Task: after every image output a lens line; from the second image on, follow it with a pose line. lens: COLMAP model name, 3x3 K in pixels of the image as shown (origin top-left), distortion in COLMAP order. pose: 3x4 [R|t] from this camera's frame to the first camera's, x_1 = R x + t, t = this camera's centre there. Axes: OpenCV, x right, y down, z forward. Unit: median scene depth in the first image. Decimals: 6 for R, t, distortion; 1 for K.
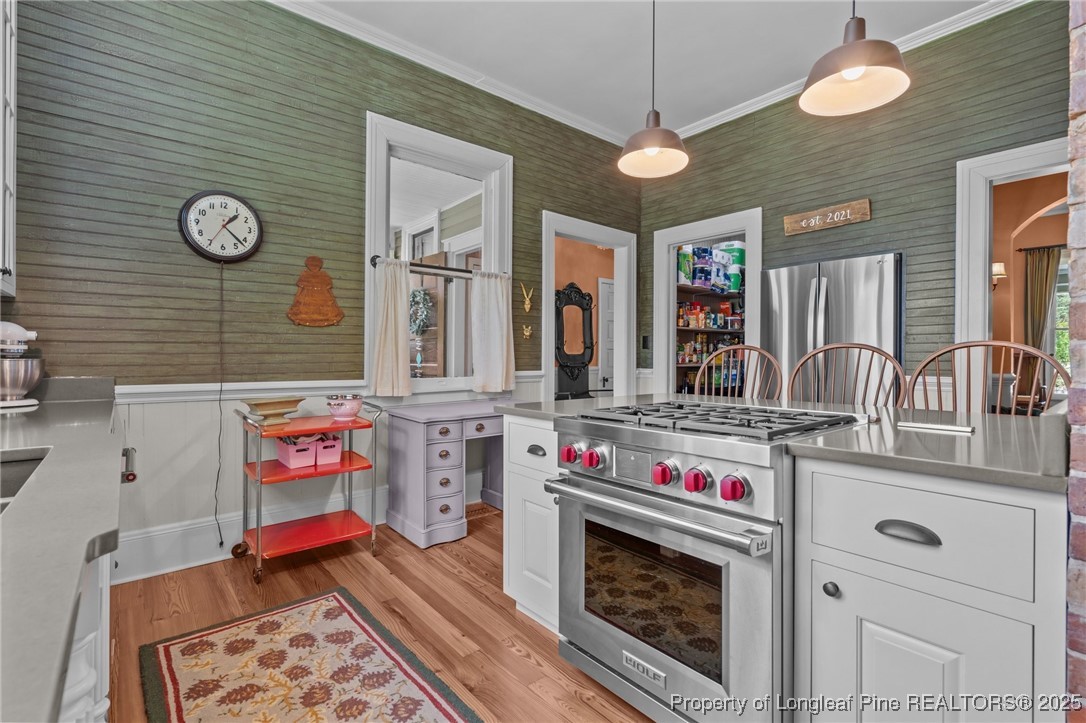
lens RADIAL K [[494.5, 0, 545.9], [0, 494.5, 357.6], [0, 0, 1]] dist [-0.005553, 0.002205]
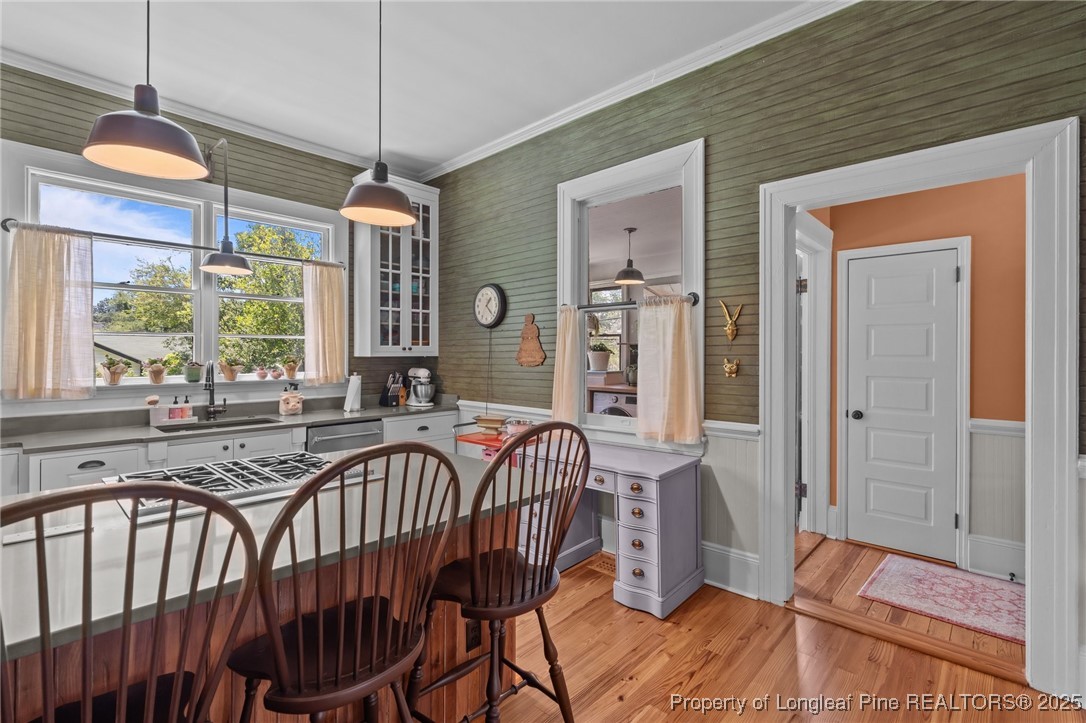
lens RADIAL K [[494.5, 0, 548.0], [0, 494.5, 355.1], [0, 0, 1]] dist [-0.005553, 0.002205]
pose [[0.125111, -0.003421, -0.992137, 0.813513], [-0.006994, 0.999966, -0.004330, -0.083145], [0.992118, 0.007481, 0.125082, 0.829561]]
